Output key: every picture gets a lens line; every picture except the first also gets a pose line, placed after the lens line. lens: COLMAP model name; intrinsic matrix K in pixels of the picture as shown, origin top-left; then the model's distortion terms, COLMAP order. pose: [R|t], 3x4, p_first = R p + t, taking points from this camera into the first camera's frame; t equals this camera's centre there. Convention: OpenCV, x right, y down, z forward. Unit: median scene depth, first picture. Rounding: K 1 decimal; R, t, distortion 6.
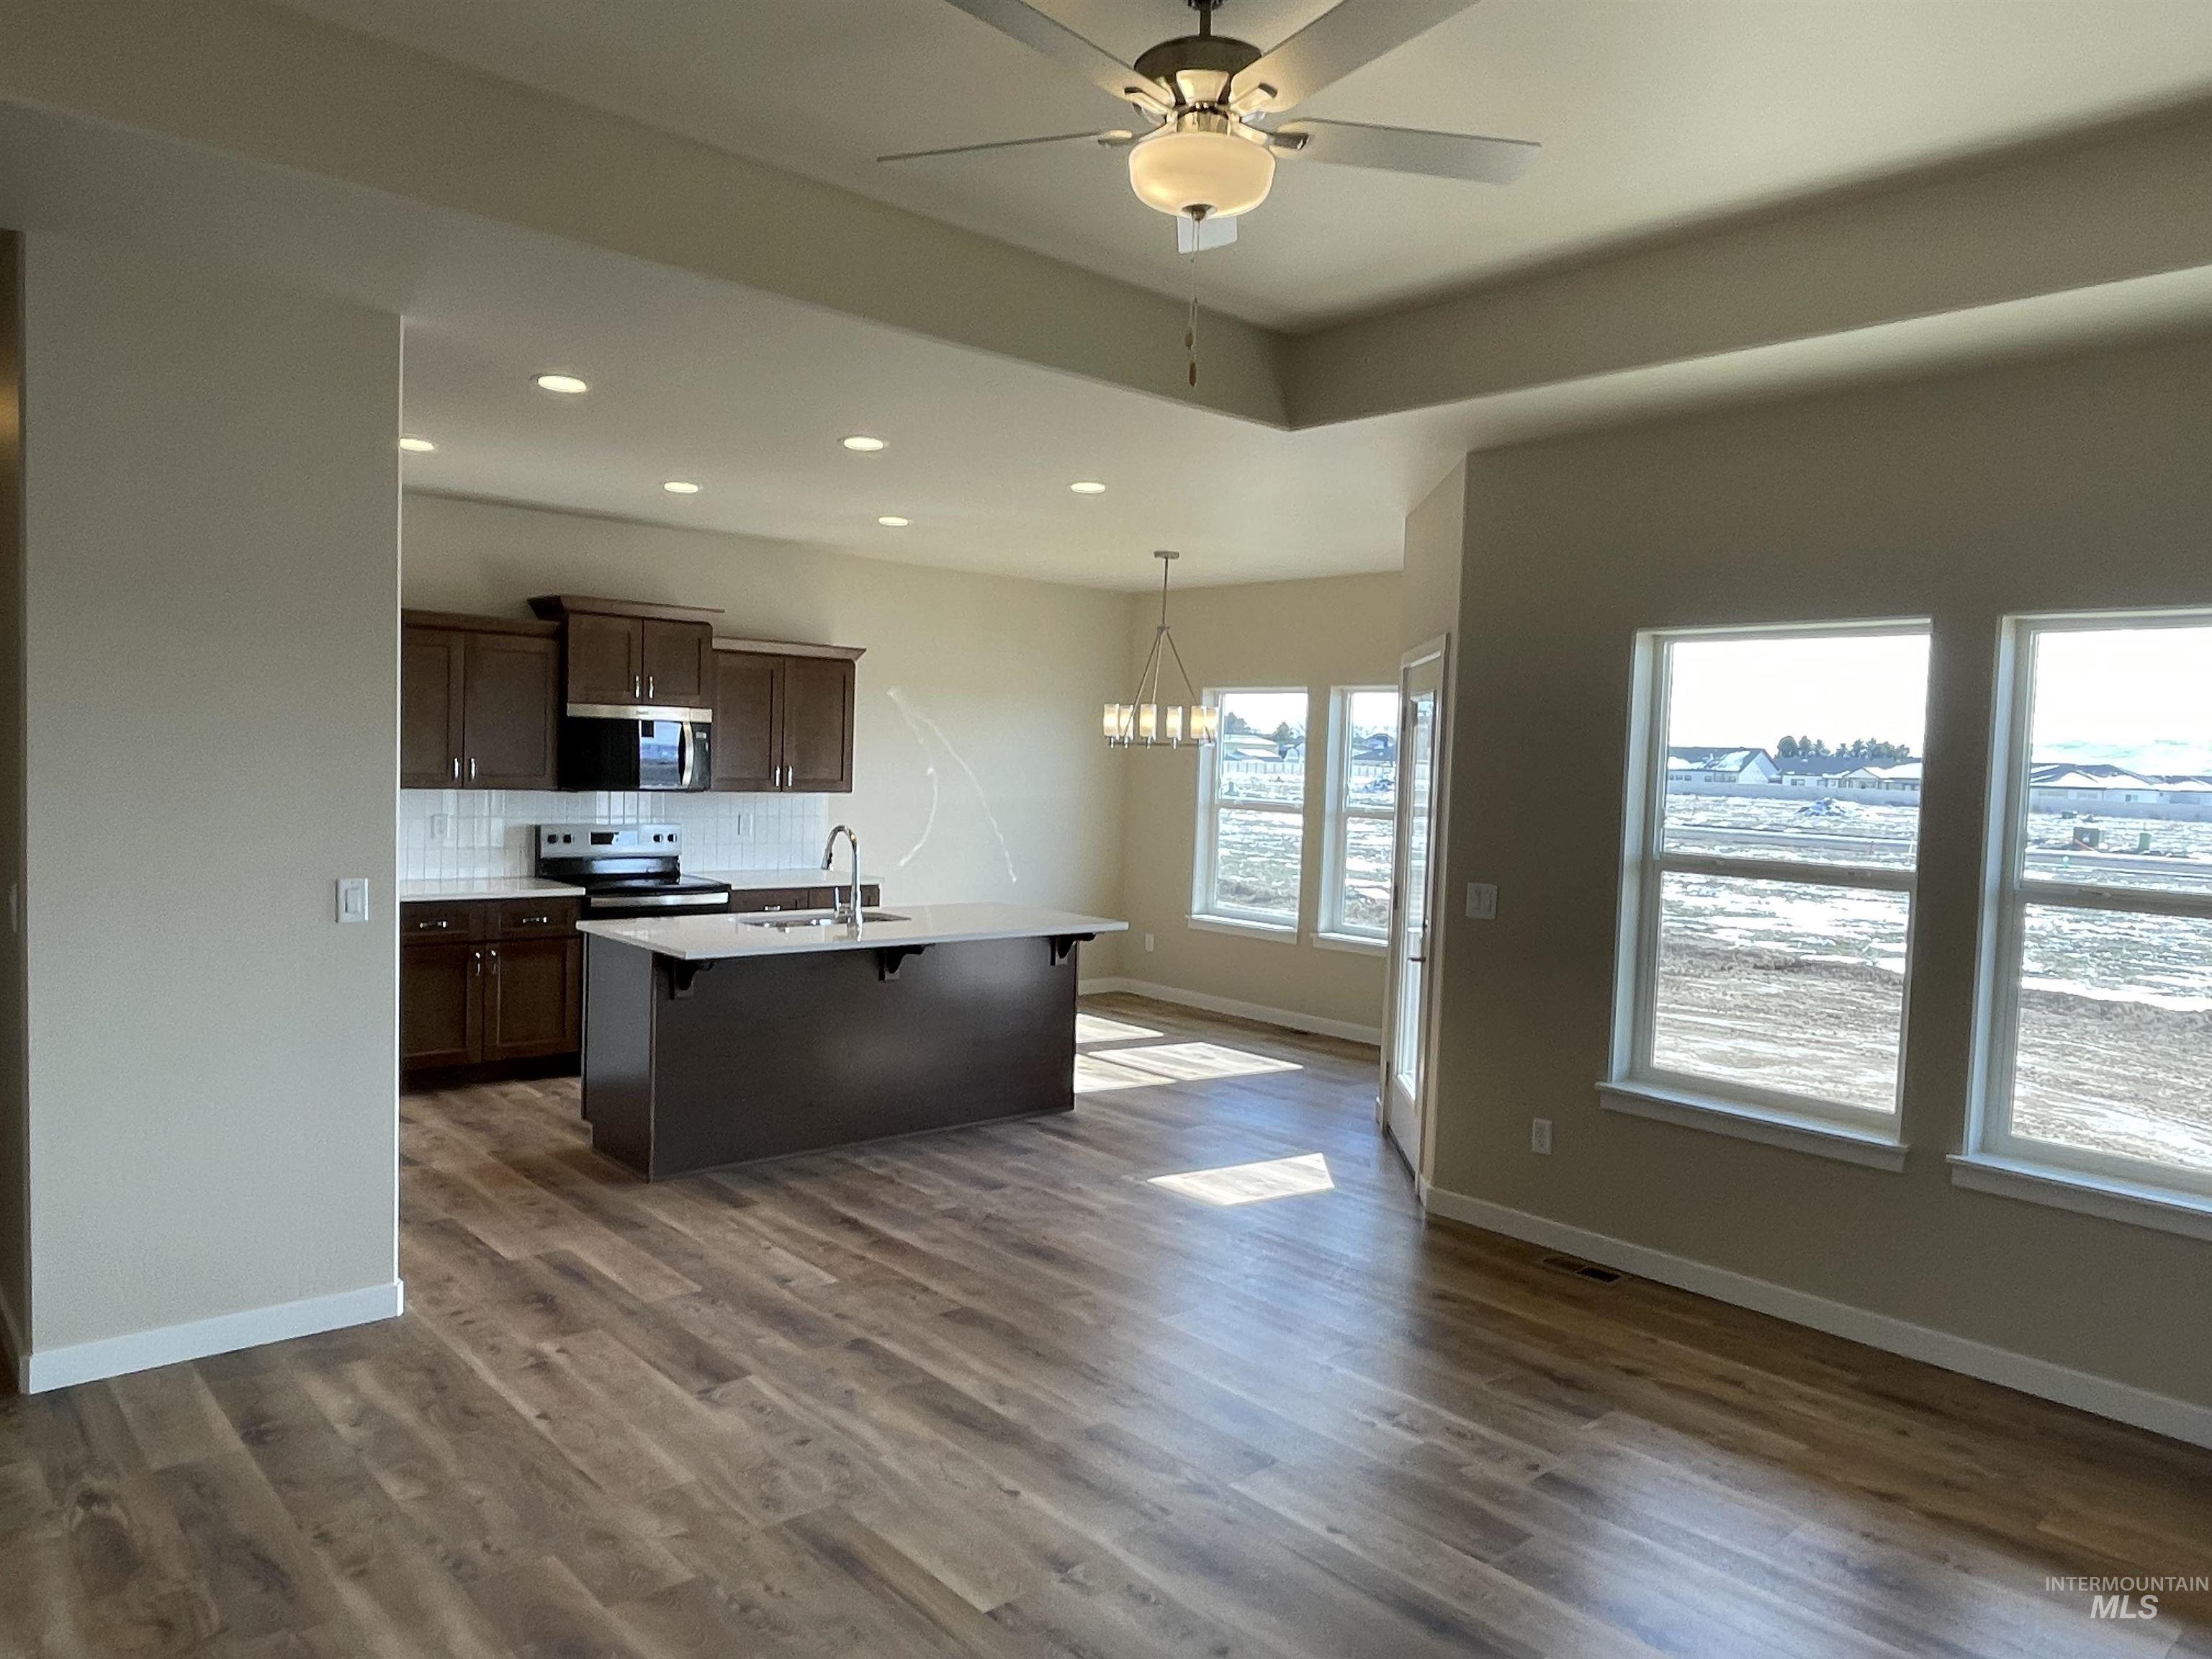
lens RADIAL K [[1494.1, 0, 1135.8], [0, 1494.1, 830.9], [0, 0, 1]] dist [-0.002143, -0.000585]
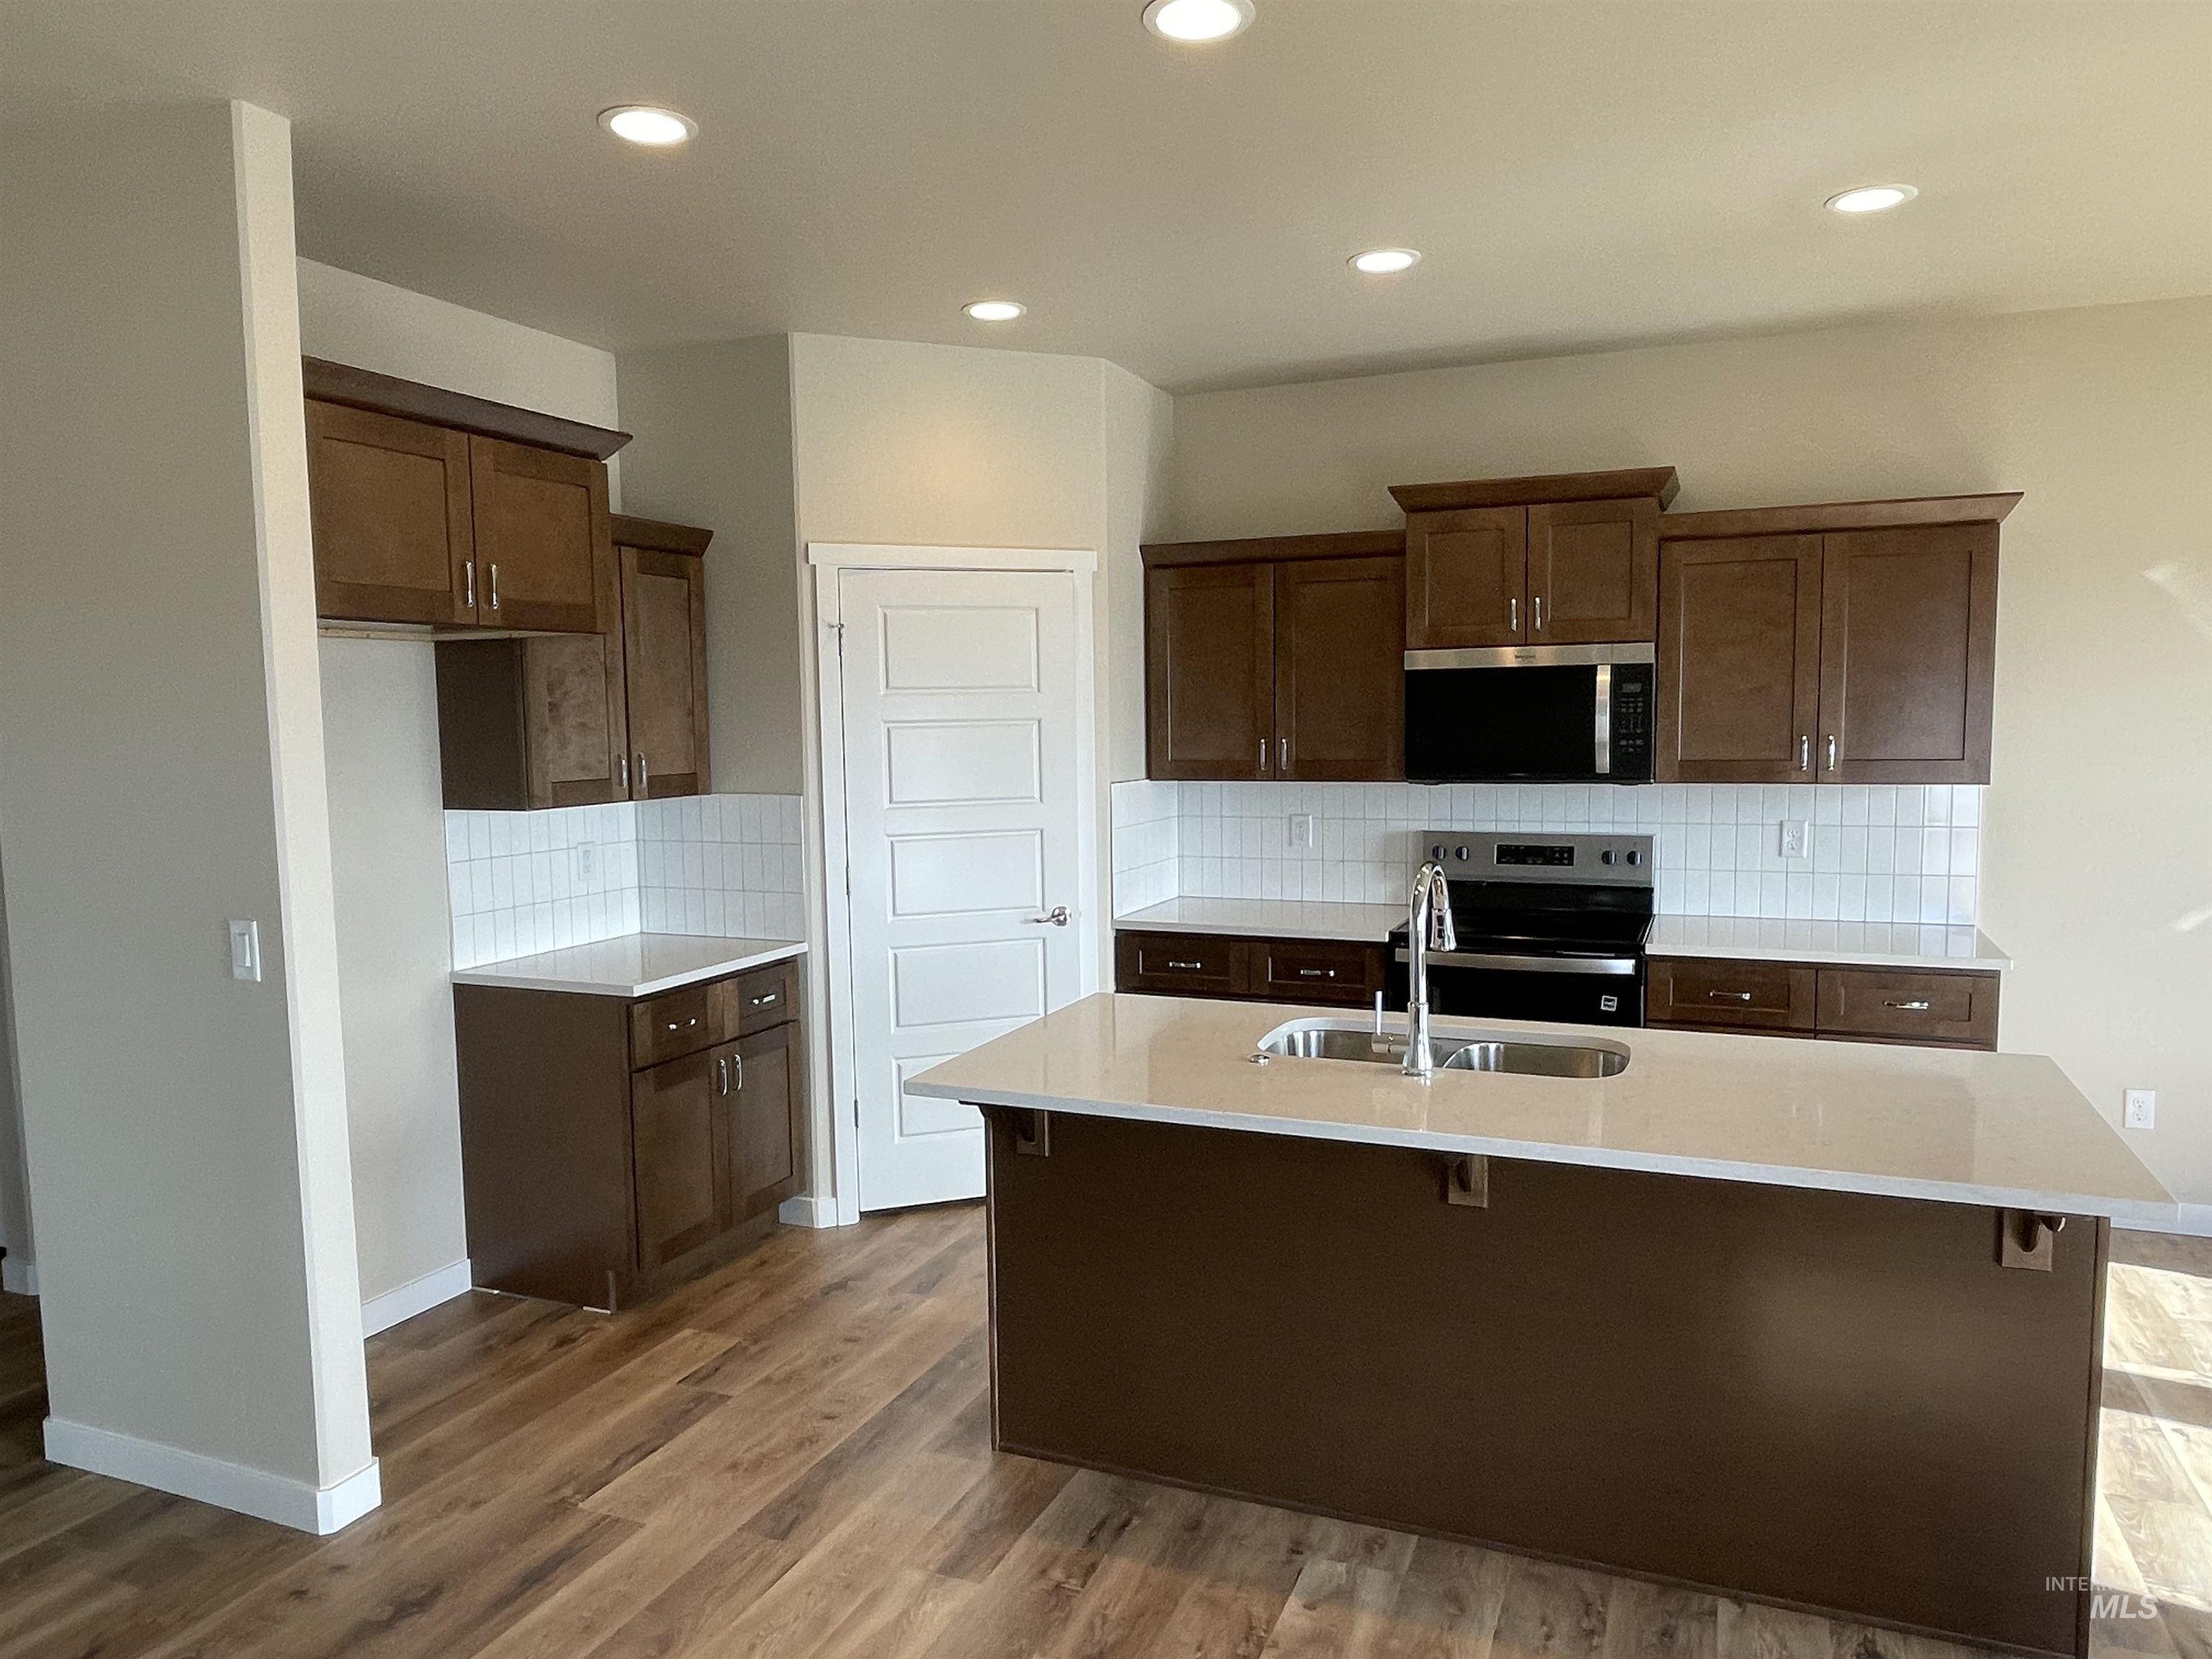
lens RADIAL K [[1494.1, 0, 1104.1], [0, 1494.1, 847.6], [0, 0, 1]] dist [-0.002143, -0.000585]
pose [[0.417053, 0.043232, -0.907854, 0.162871], [-0.017906, 0.999065, 0.039349, -0.020812], [0.908706, -0.000154, 0.417437, 0.577662]]
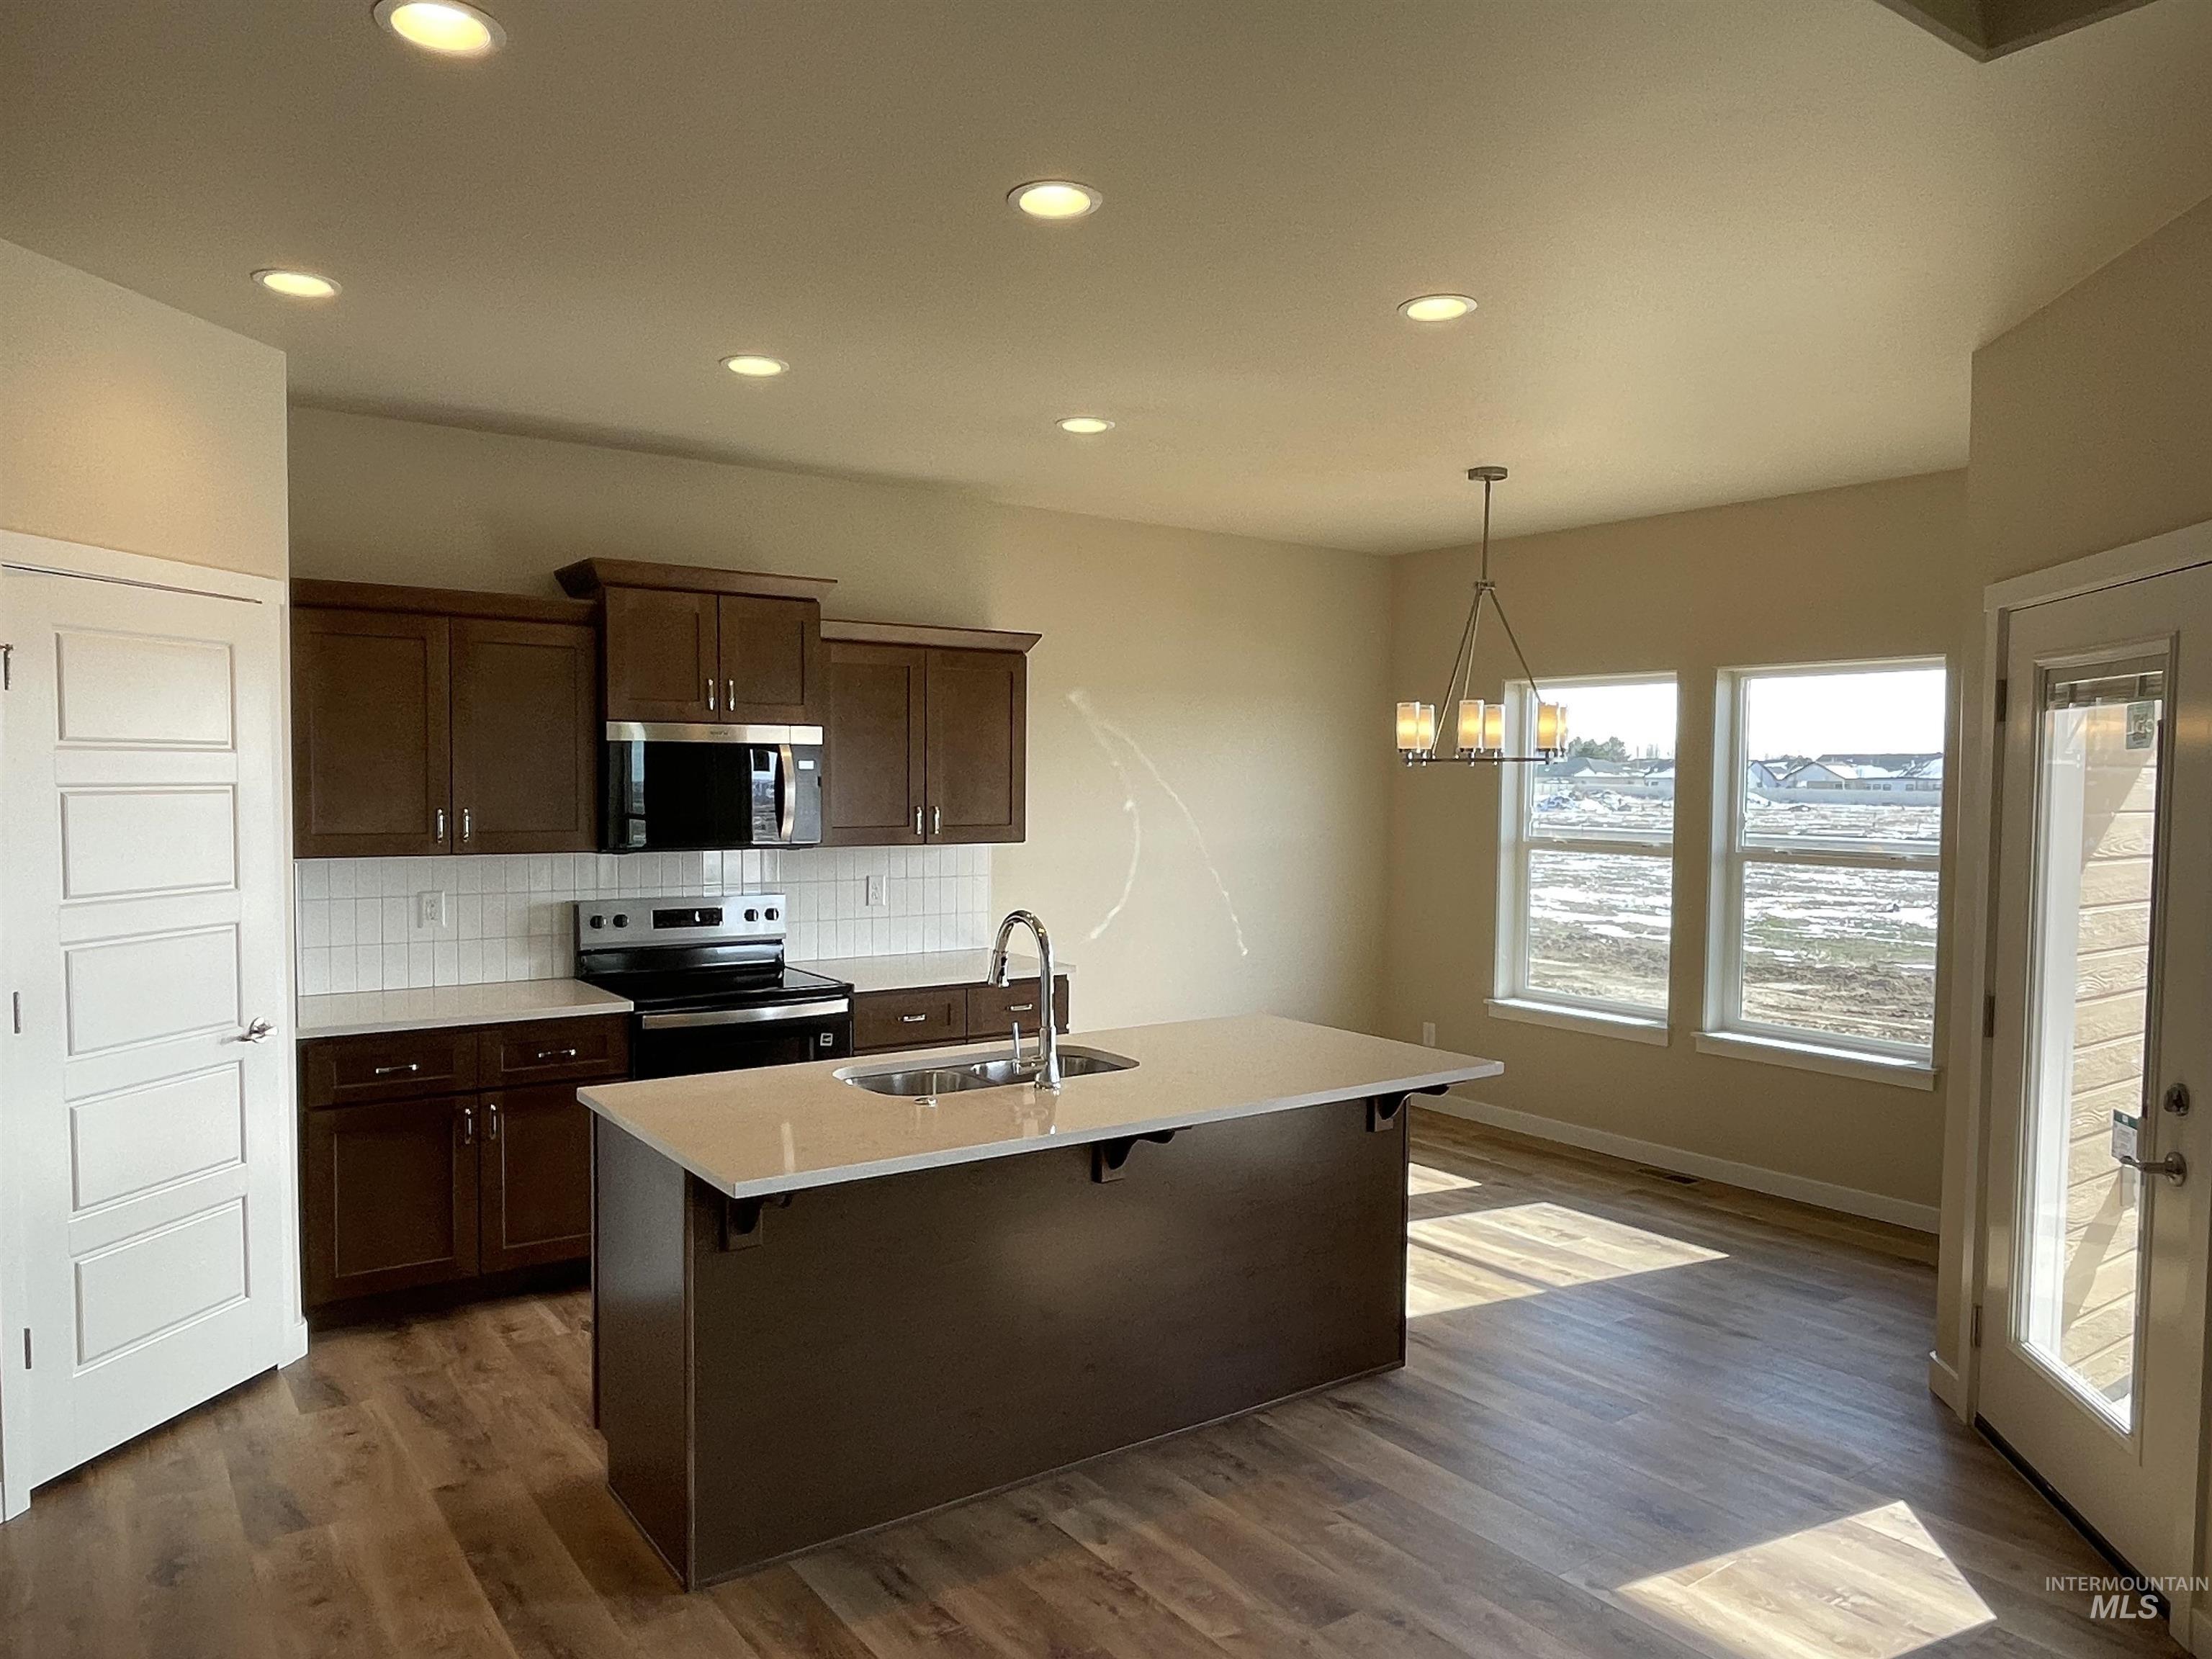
lens RADIAL K [[1494.1, 0, 1108.7], [0, 1494.1, 835.9], [0, 0, 1]] dist [-0.002143, -0.000585]
pose [[0.992753, -0.021001, -0.118322, -0.077062], [0.019429, 0.999707, -0.014421, -0.019512], [0.118591, 0.012018, 0.992871, 0.350096]]
